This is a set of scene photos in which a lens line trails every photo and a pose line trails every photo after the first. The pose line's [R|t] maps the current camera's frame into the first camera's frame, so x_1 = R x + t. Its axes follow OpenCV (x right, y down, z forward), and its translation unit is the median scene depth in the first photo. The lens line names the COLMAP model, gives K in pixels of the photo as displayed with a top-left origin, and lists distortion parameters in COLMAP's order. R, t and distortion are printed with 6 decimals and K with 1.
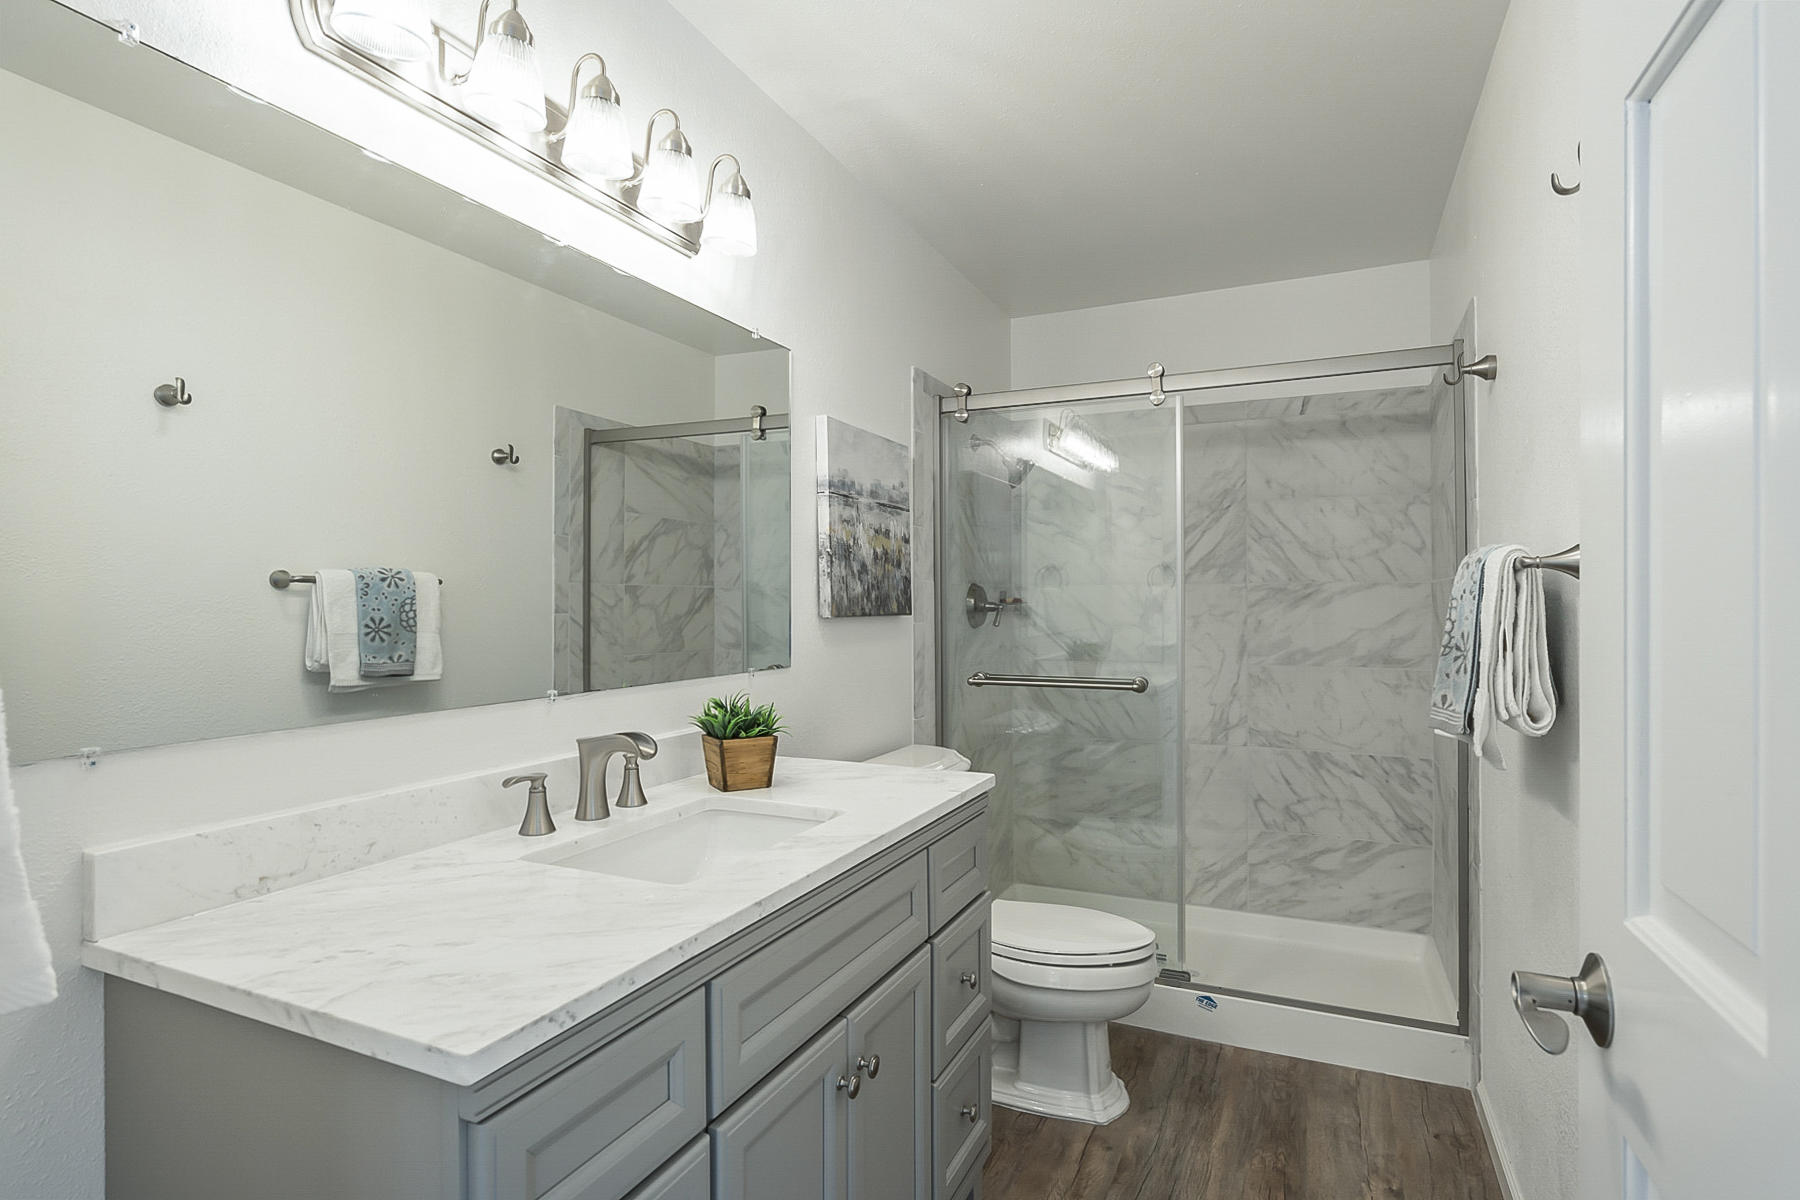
lens RADIAL K [[907.0, 0, 900.0], [0, 907.0, 600.0], [0, 0, 1]] dist [-0.003630, 0.000199]
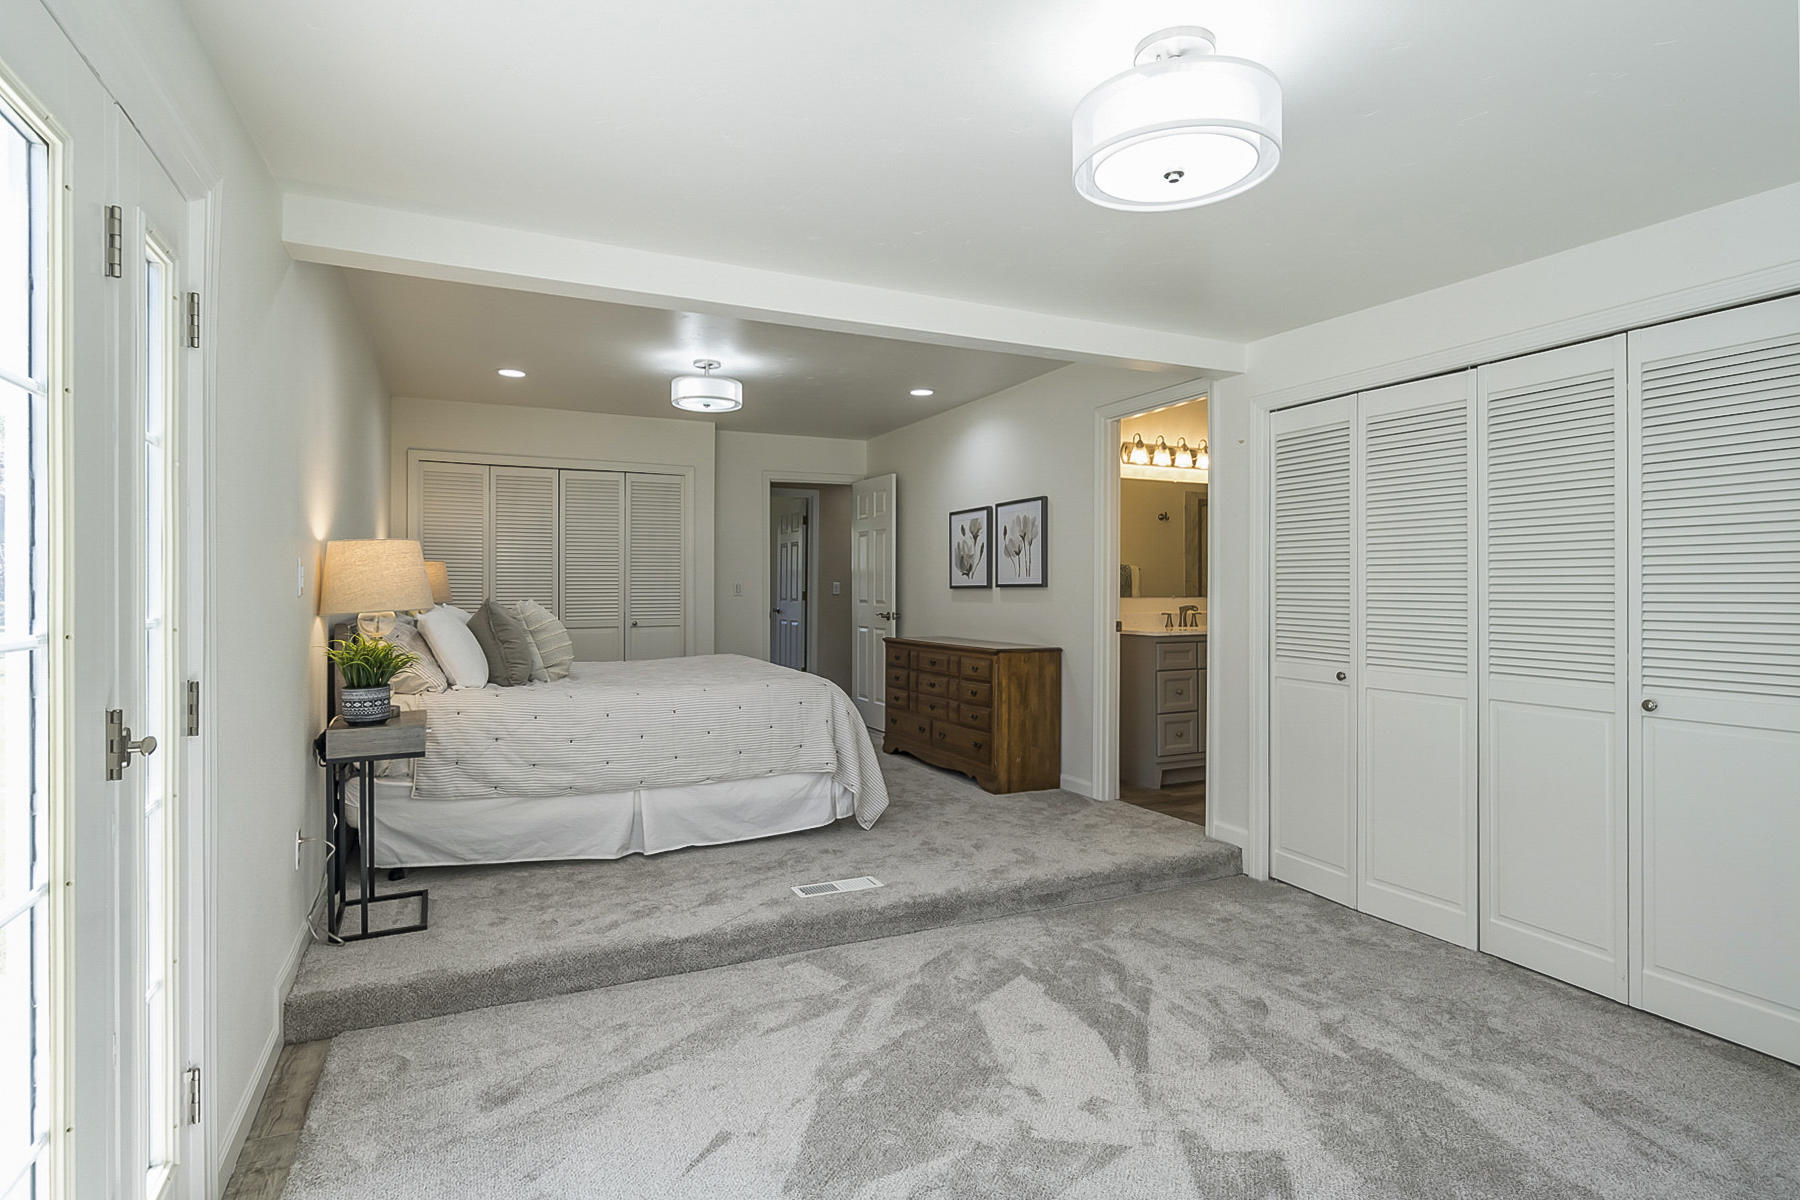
lens RADIAL K [[907.0, 0, 900.0], [0, 907.0, 600.0], [0, 0, 1]] dist [-0.003630, 0.000199]
pose [[0.765703, 0.002566, -0.643189, 0.875220], [0.001679, 0.999981, 0.005988, 0.067878], [0.643192, -0.005665, 0.765684, -1.961294]]
